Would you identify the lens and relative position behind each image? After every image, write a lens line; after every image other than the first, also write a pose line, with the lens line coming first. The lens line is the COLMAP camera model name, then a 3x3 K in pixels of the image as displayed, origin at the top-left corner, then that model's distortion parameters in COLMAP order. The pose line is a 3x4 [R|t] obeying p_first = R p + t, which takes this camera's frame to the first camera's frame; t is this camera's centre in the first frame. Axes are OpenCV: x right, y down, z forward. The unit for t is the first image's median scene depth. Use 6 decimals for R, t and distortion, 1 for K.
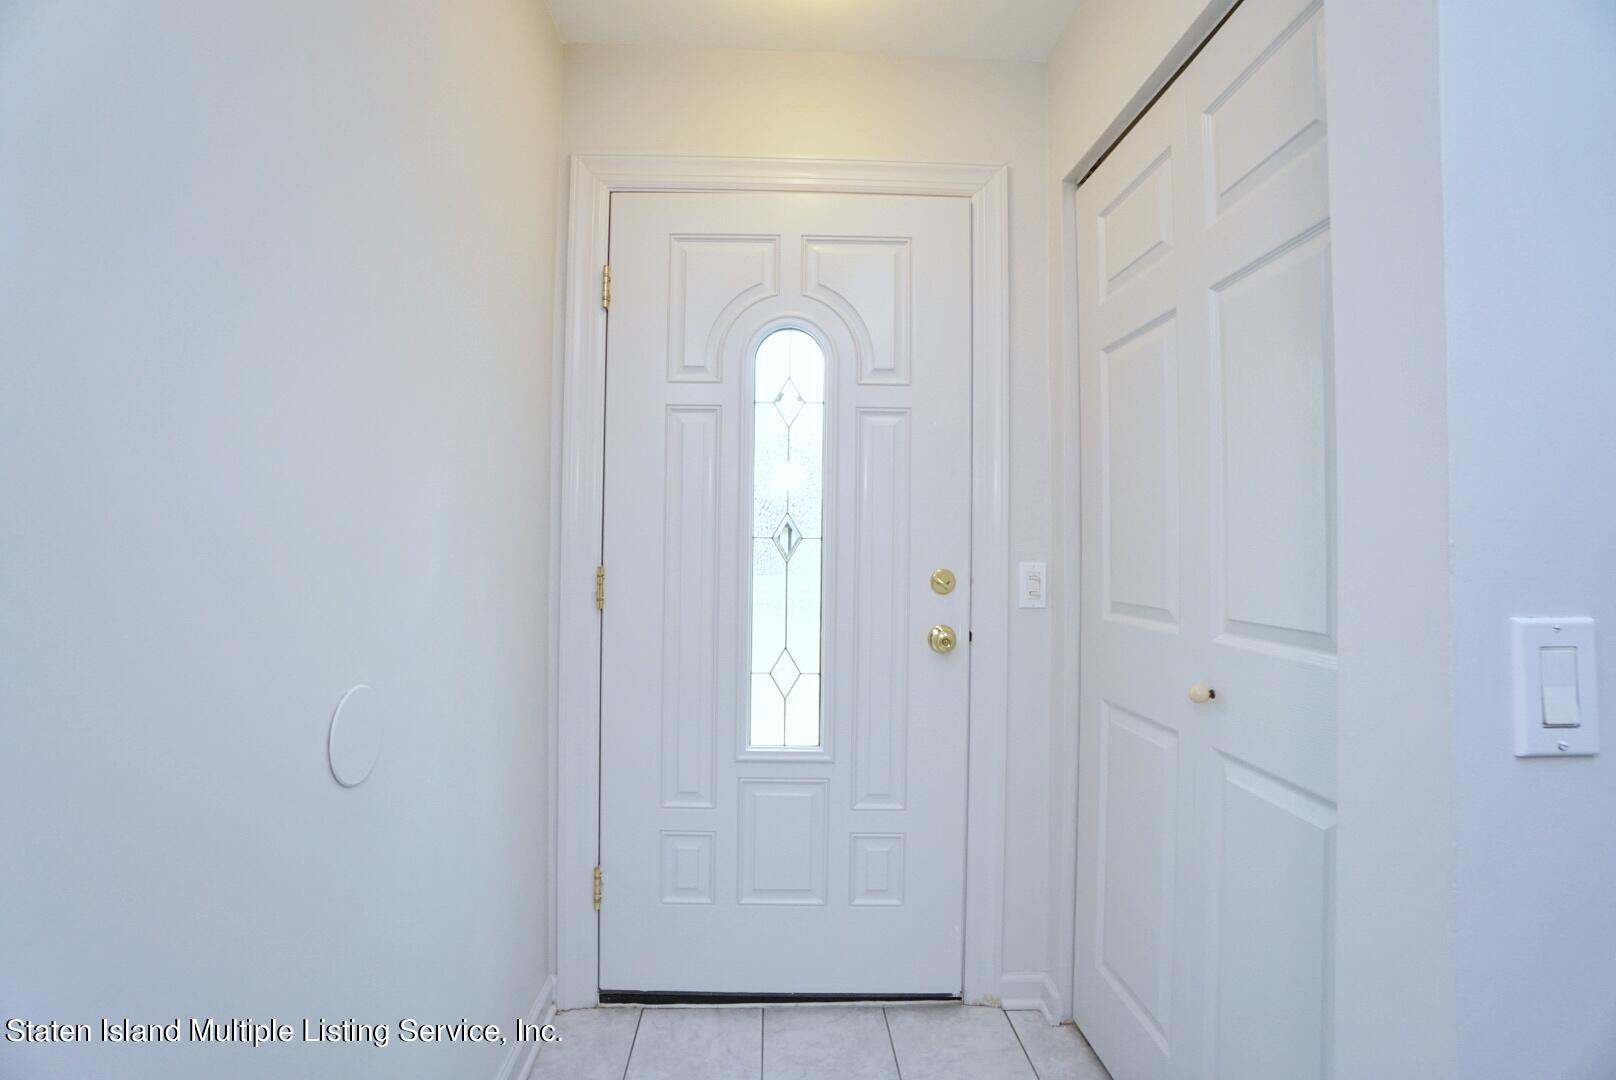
lens RADIAL K [[711.5, 0, 796.1], [0, 711.5, 531.7], [0, 0, 1]] dist [-0.065350, 0.022436]
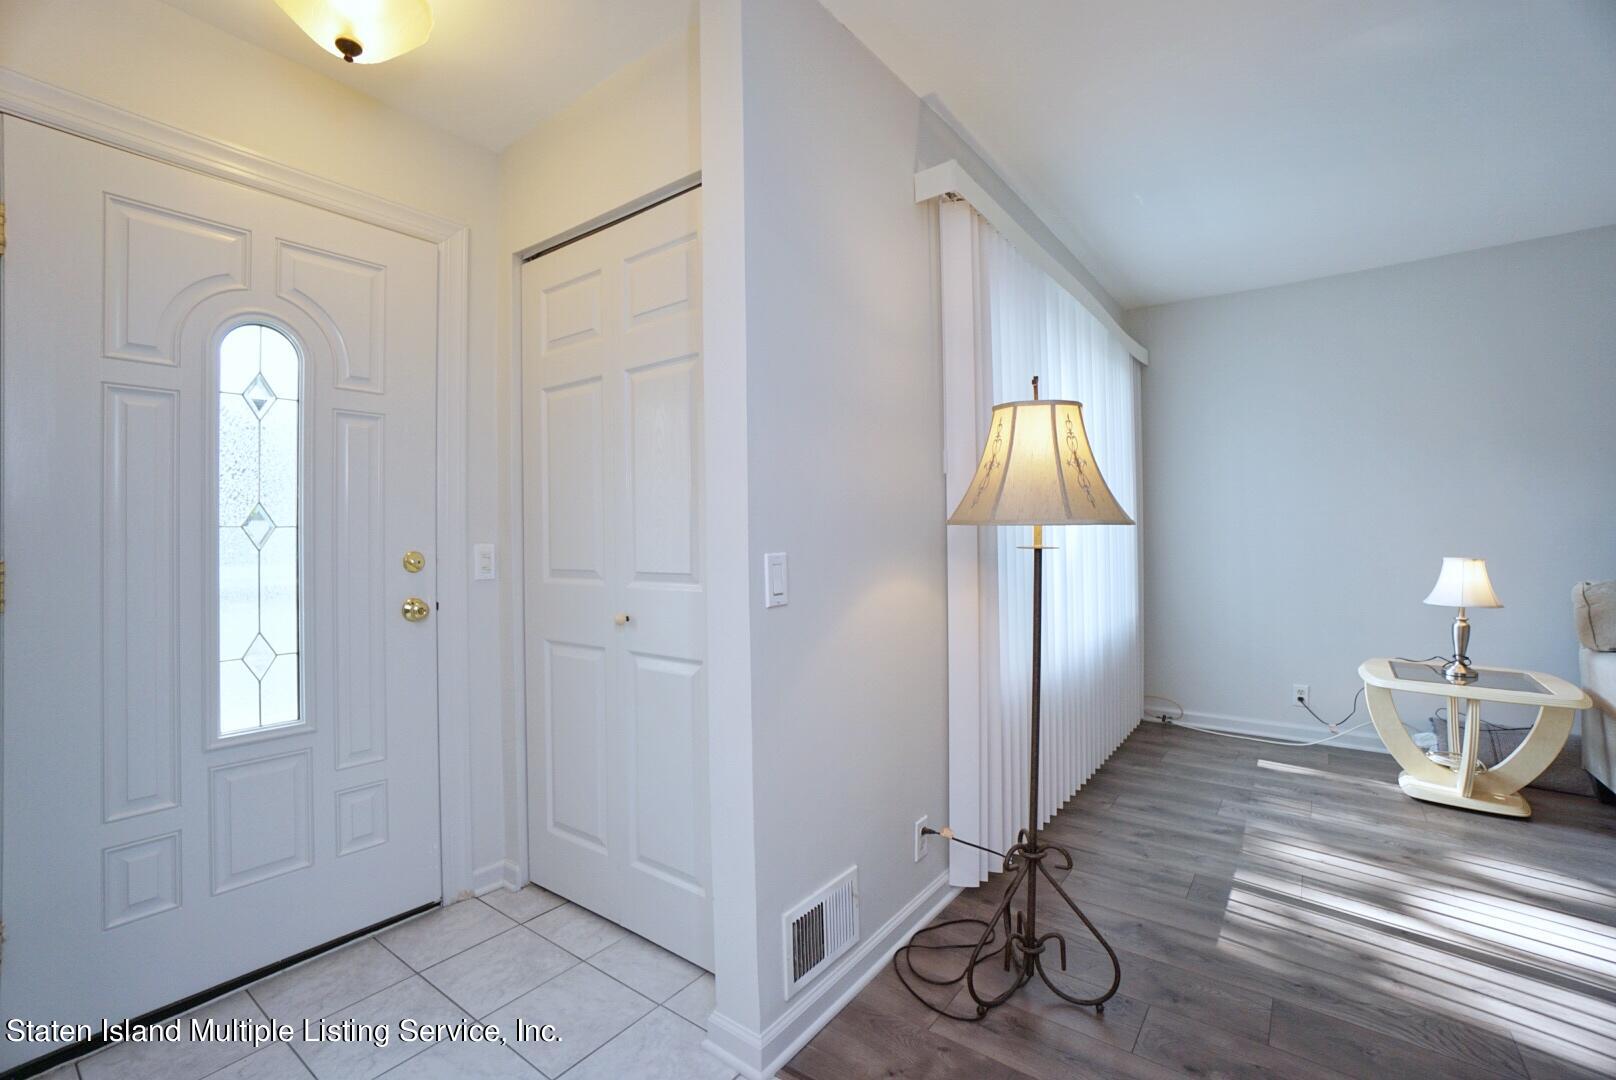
lens RADIAL K [[711.5, 0, 796.1], [0, 711.5, 531.7], [0, 0, 1]] dist [-0.065350, 0.022436]
pose [[0.630316, -0.013378, 0.776224, -0.303484], [0.000900, 0.999863, 0.016501, -0.000051], [-0.776339, -0.009703, 0.630242, -0.248064]]
